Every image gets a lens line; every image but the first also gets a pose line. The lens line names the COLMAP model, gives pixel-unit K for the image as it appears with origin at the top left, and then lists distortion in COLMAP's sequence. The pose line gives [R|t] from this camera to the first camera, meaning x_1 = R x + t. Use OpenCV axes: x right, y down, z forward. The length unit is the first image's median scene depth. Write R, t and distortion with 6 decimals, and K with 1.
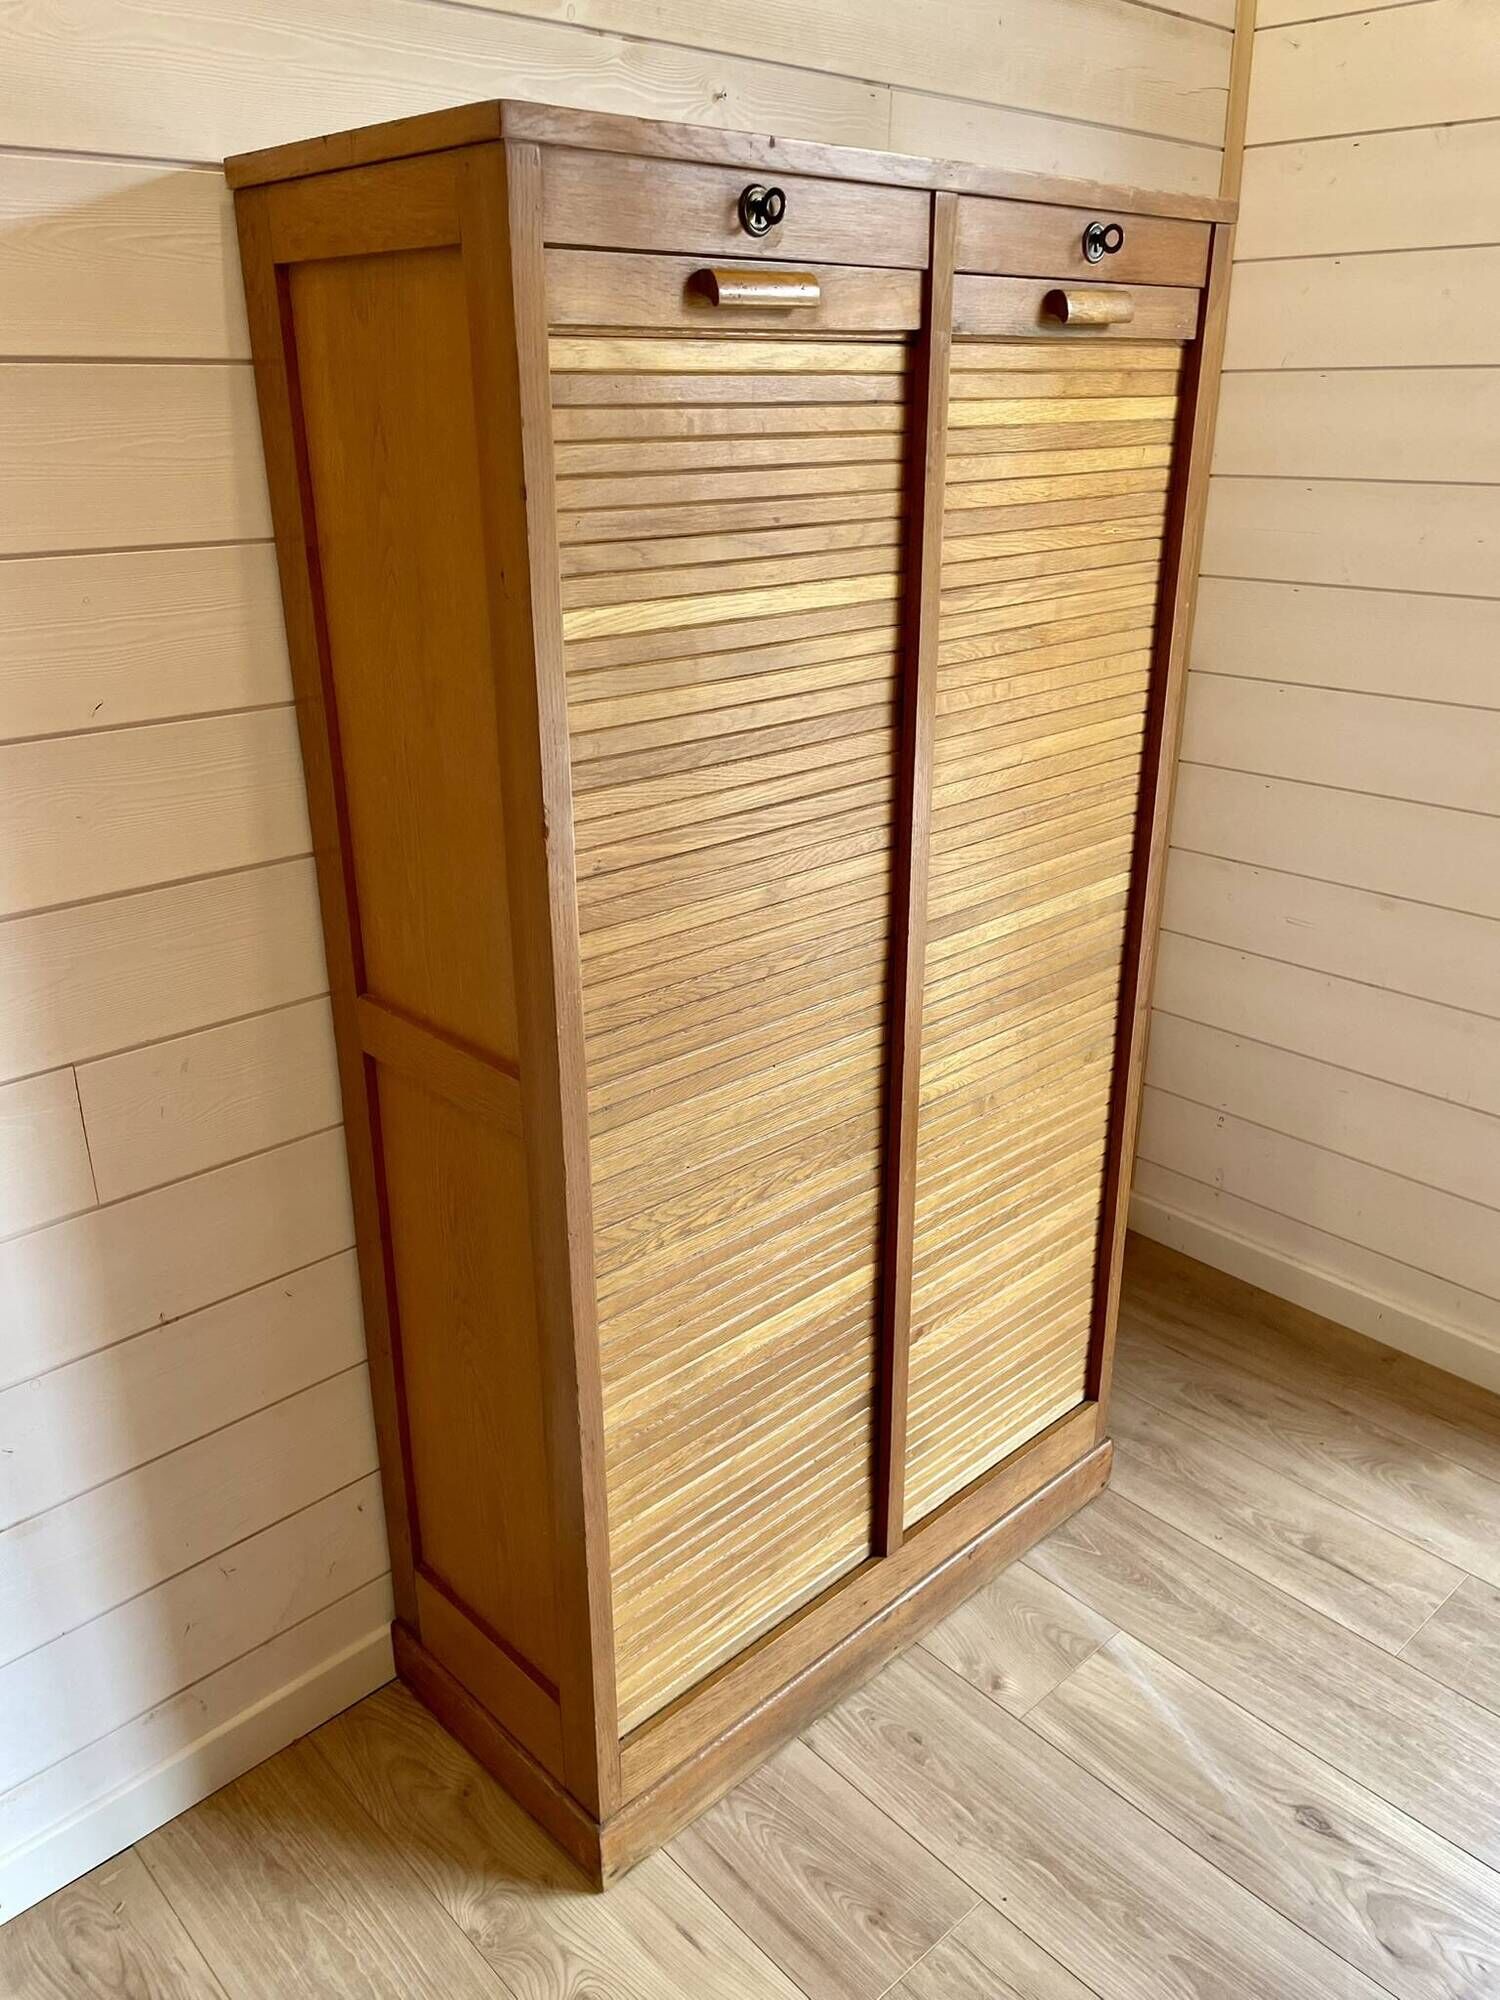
lens RADIAL K [[1522.4, 0, 746.7], [0, 1522.4, 988.8], [0, 0, 1]] dist [0.070725, -0.101251]
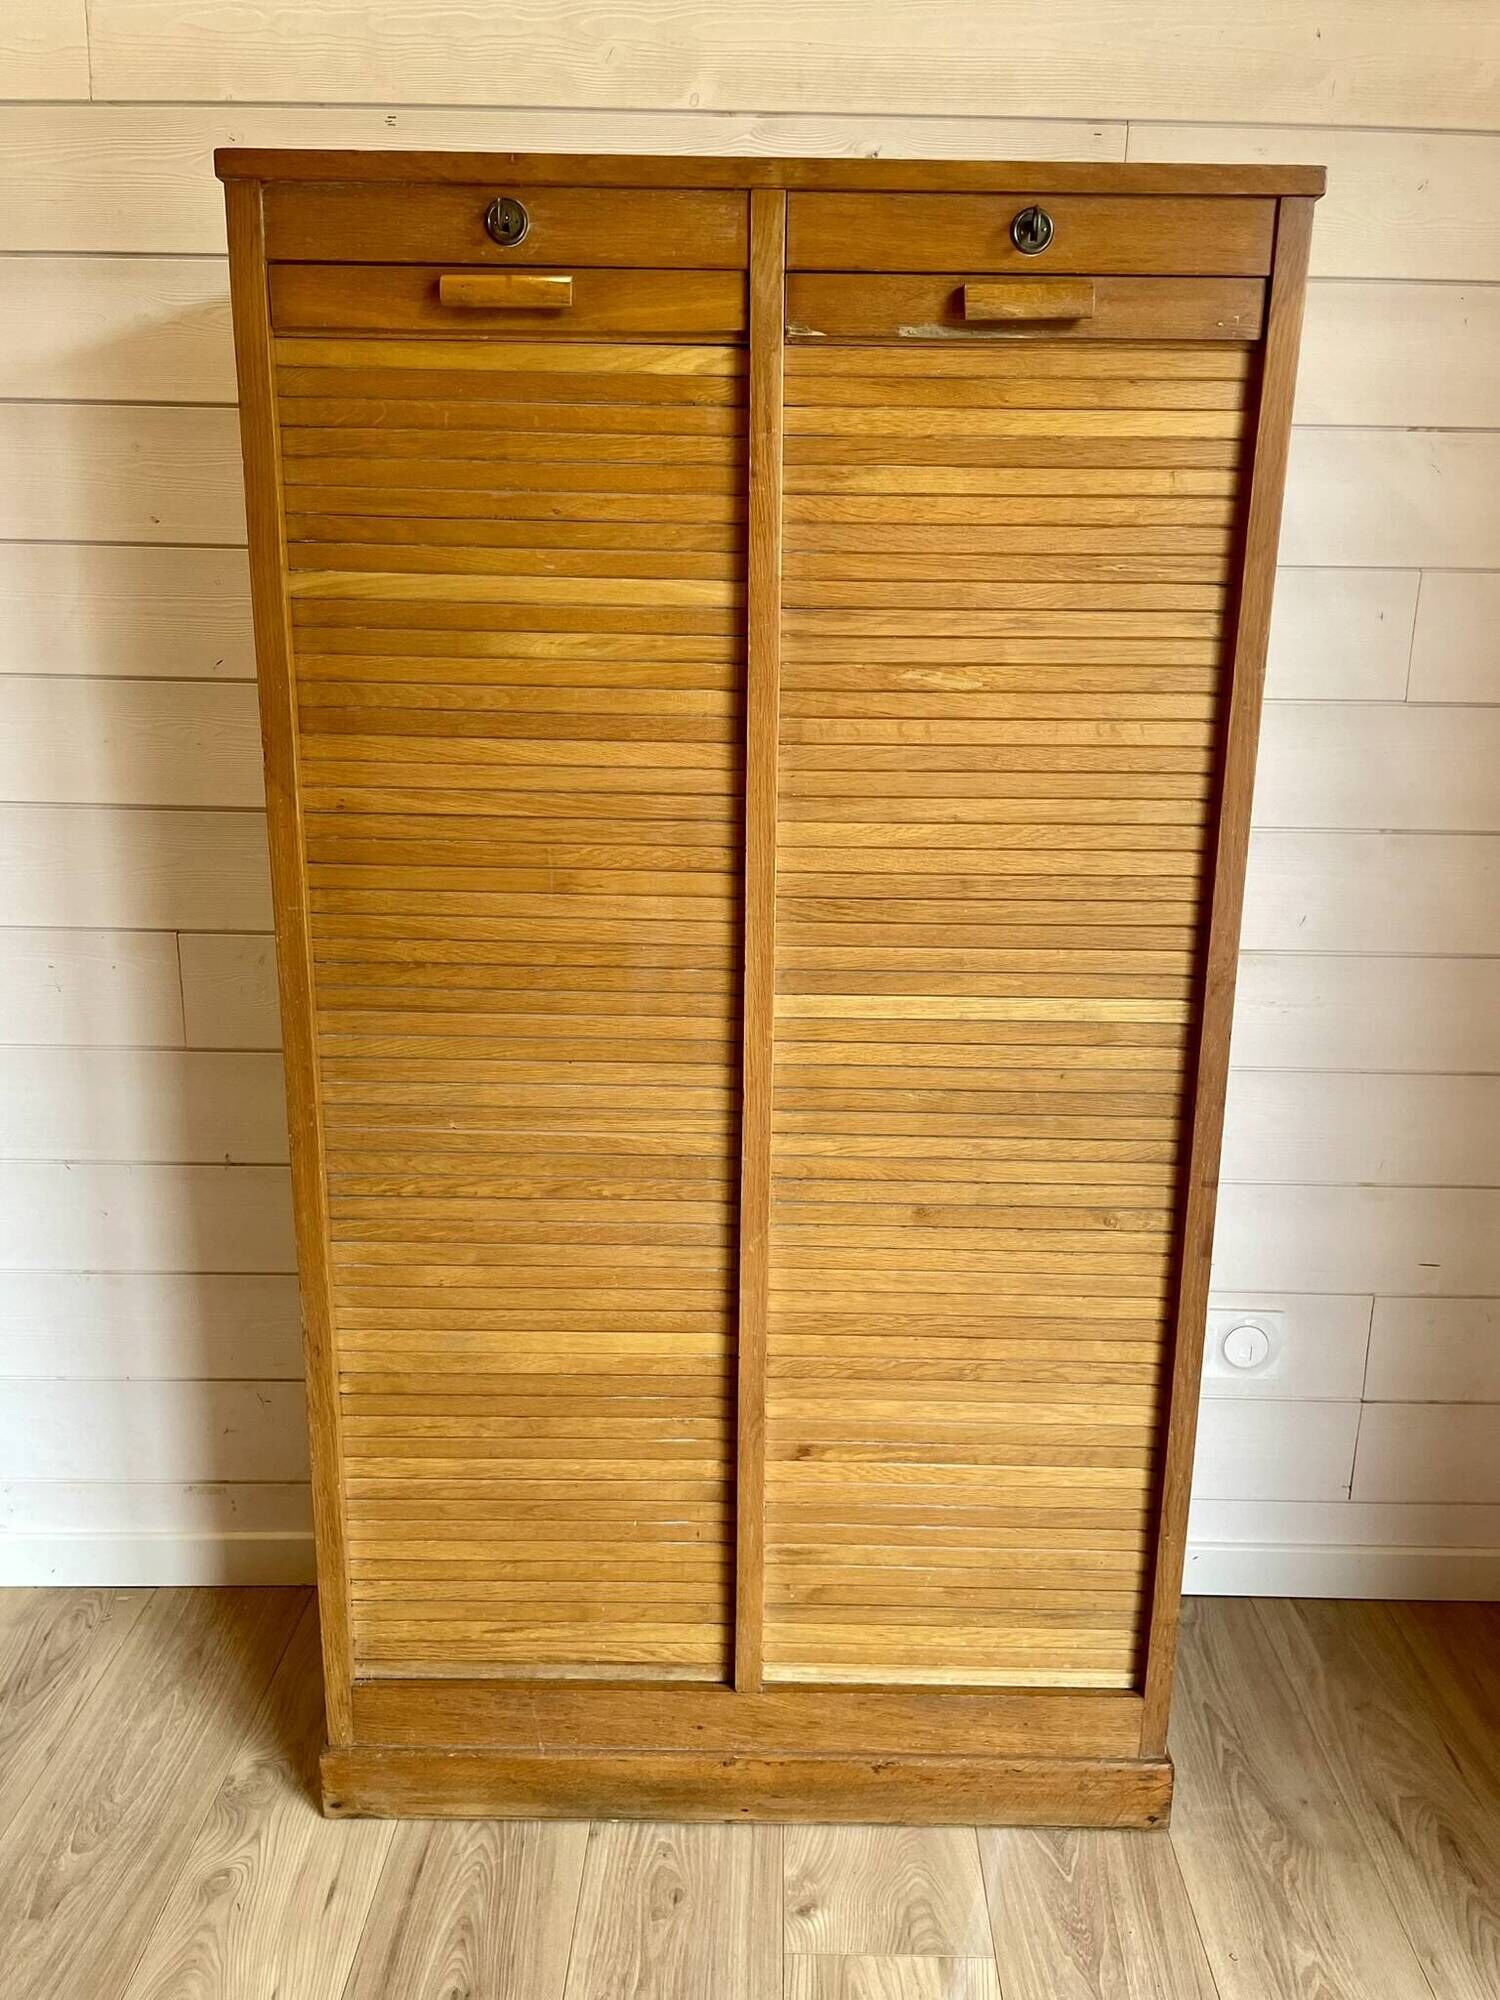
lens RADIAL K [[1522.4, 0, 757.2], [0, 1522.4, 985.0], [0, 0, 1]] dist [0.070725, -0.101251]
pose [[0.724994, 0.184225, -0.663660, 0.696934], [-0.268873, 0.962812, -0.026455, -0.004110], [0.634106, 0.197620, 0.747567, 0.295453]]
